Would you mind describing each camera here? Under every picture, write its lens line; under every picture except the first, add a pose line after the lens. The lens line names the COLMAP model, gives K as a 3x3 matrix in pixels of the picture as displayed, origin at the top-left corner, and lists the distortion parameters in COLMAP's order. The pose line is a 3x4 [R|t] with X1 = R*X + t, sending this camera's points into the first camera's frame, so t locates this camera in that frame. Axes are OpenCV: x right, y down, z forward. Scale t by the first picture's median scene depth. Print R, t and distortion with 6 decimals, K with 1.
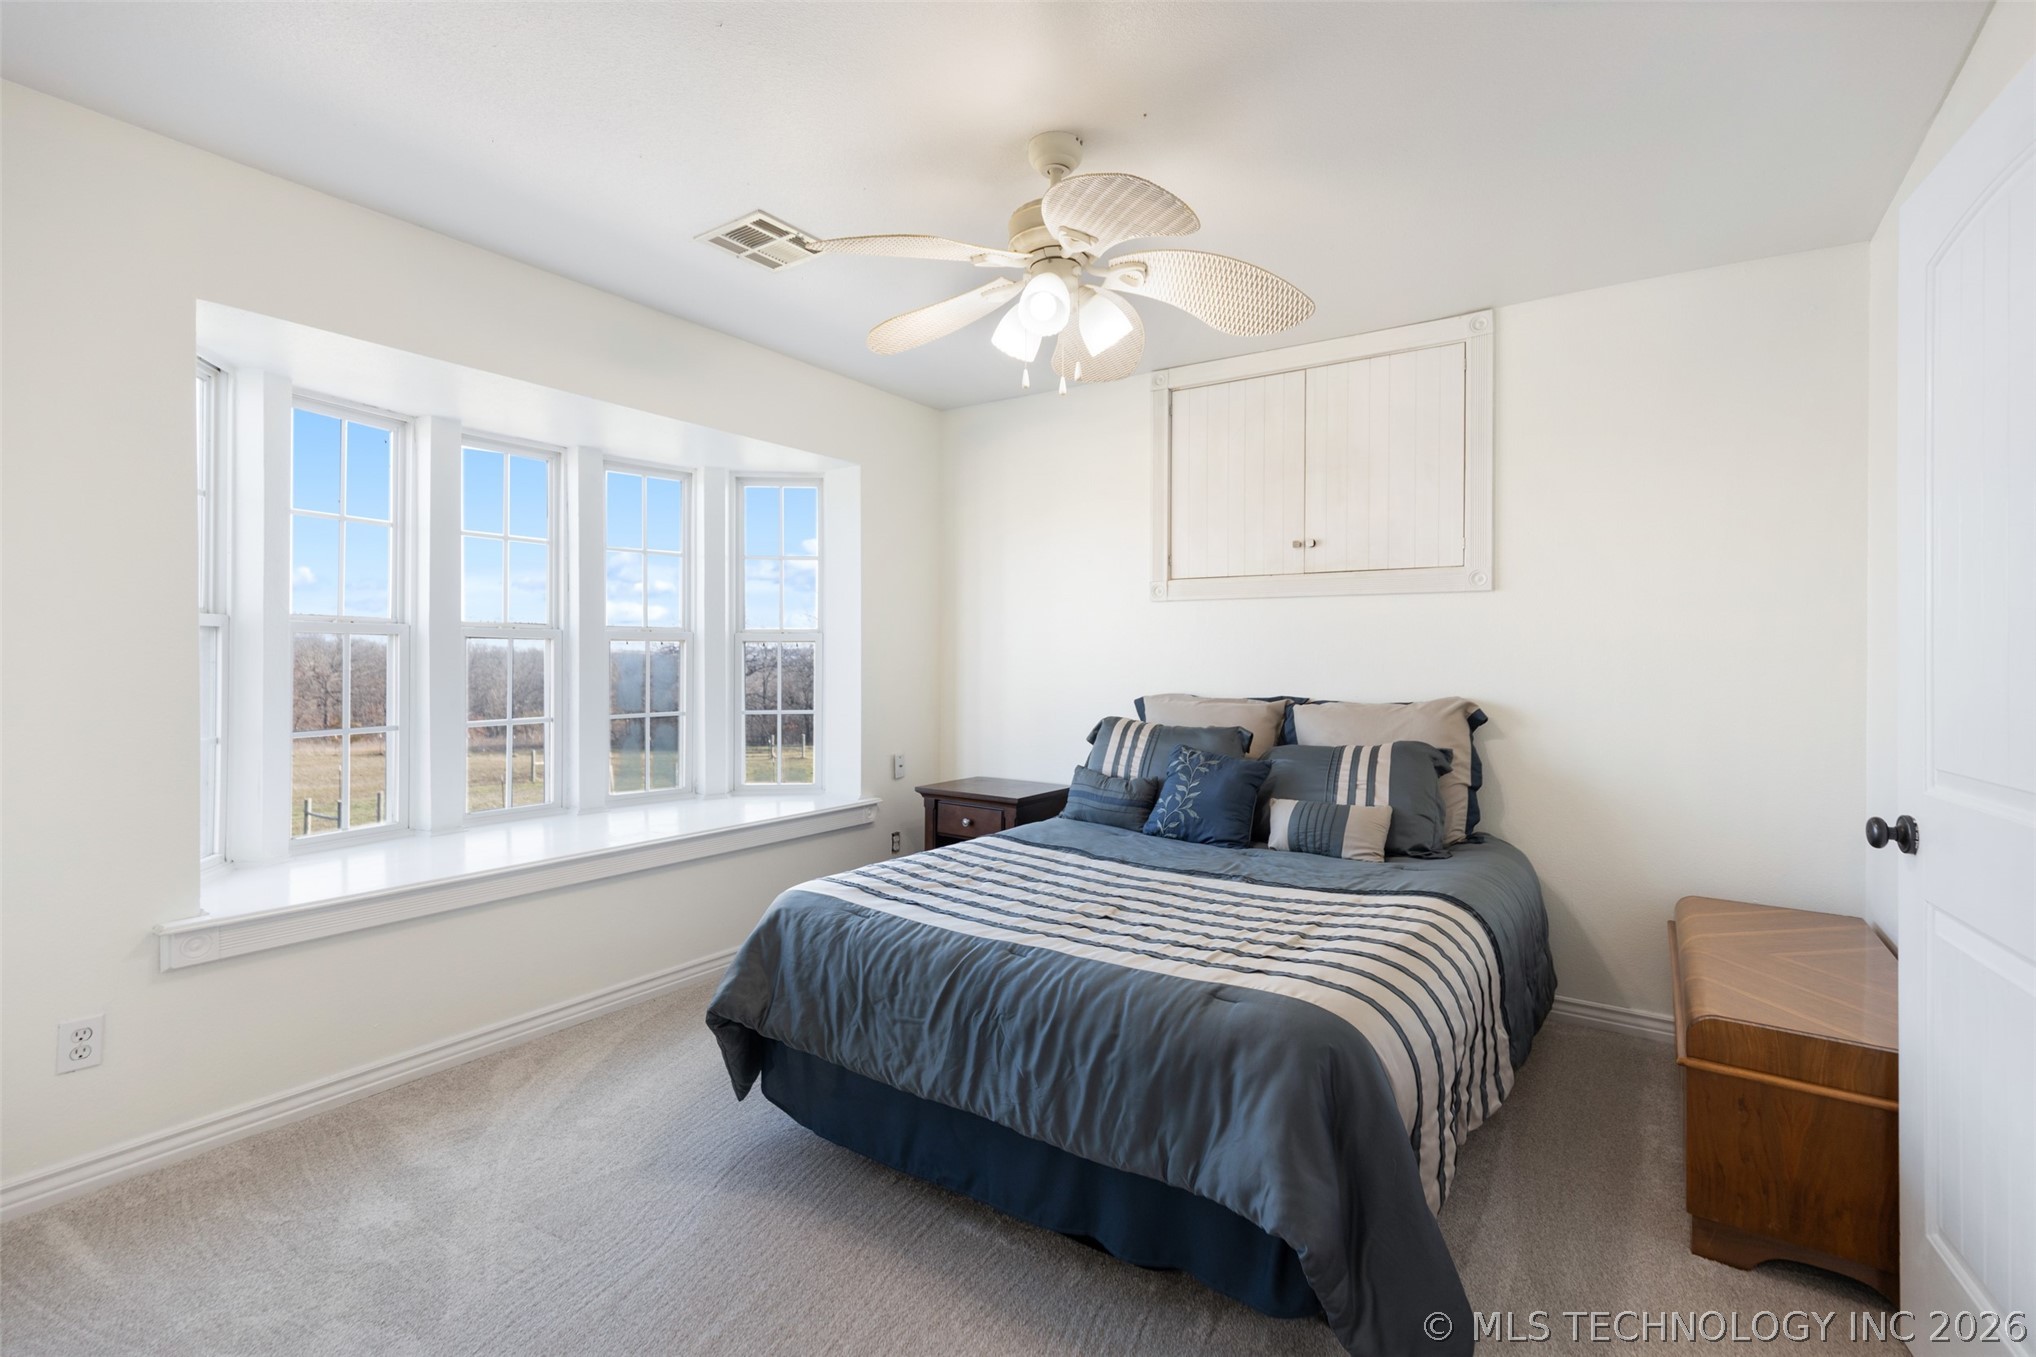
lens RADIAL K [[920.6, 0, 1020.5], [0, 920.6, 659.4], [0, 0, 1]] dist [-0.000883, -0.000303]
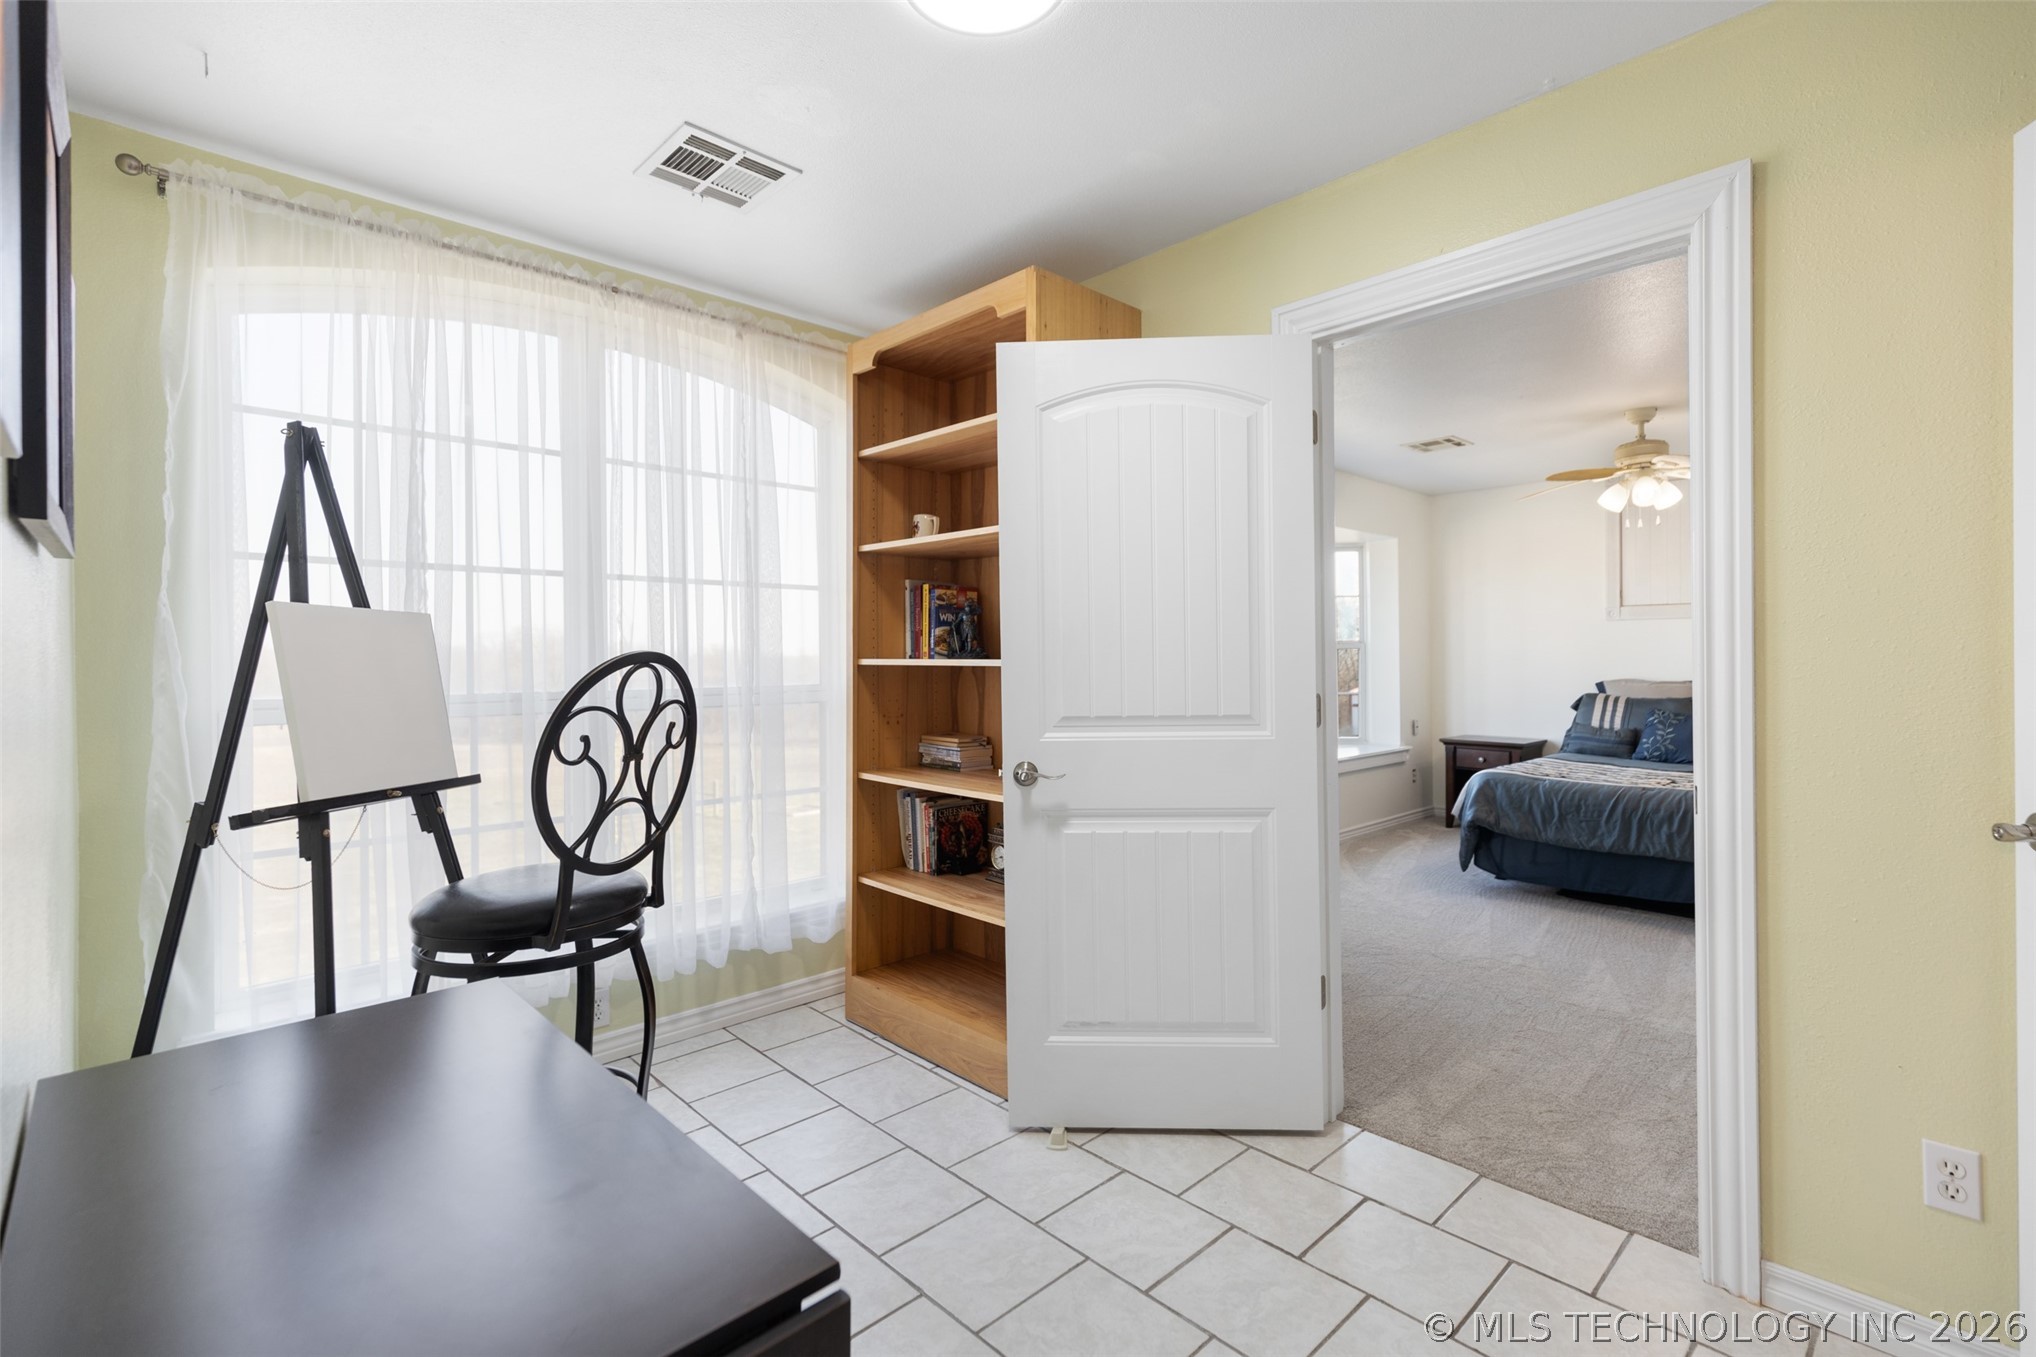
lens RADIAL K [[920.6, 0, 1018.2], [0, 920.6, 662.1], [0, 0, 1]] dist [-0.000883, -0.000303]
pose [[0.976284, -0.010102, -0.216259, -0.586160], [0.010616, 0.999943, 0.001215, -0.005272], [0.216235, -0.003483, 0.976335, -0.876160]]
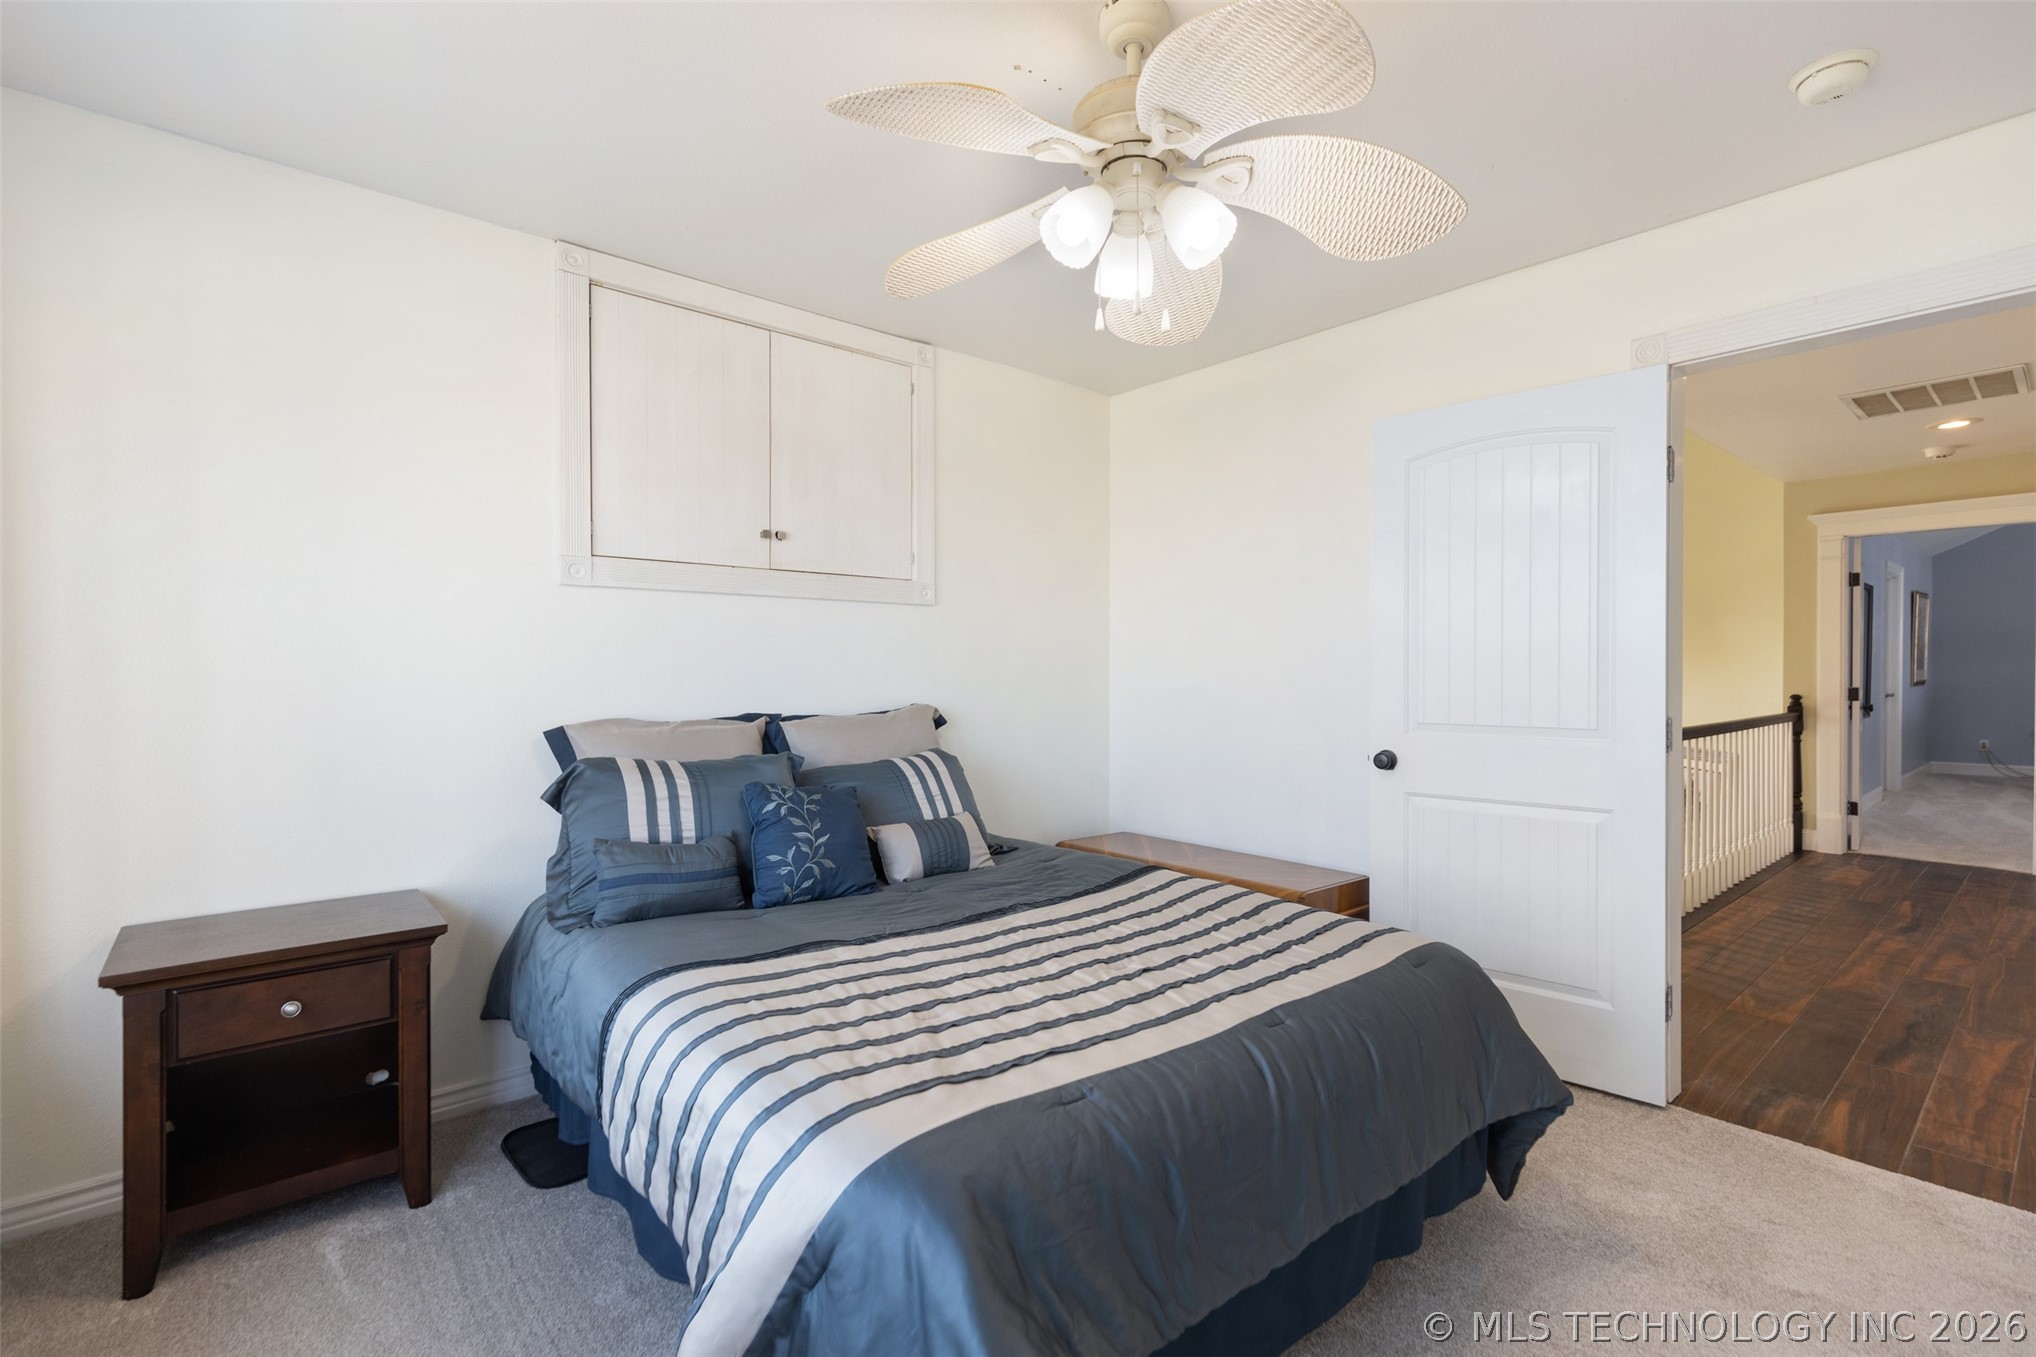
lens RADIAL K [[920.6, 0, 1029.2], [0, 920.6, 682.3], [0, 0, 1]] dist [-0.000883, -0.000303]
pose [[0.263026, -0.015293, 0.964667, -0.491778], [0.008354, 0.999873, 0.013574, 0.002597], [-0.964752, 0.004488, 0.263121, 0.582036]]
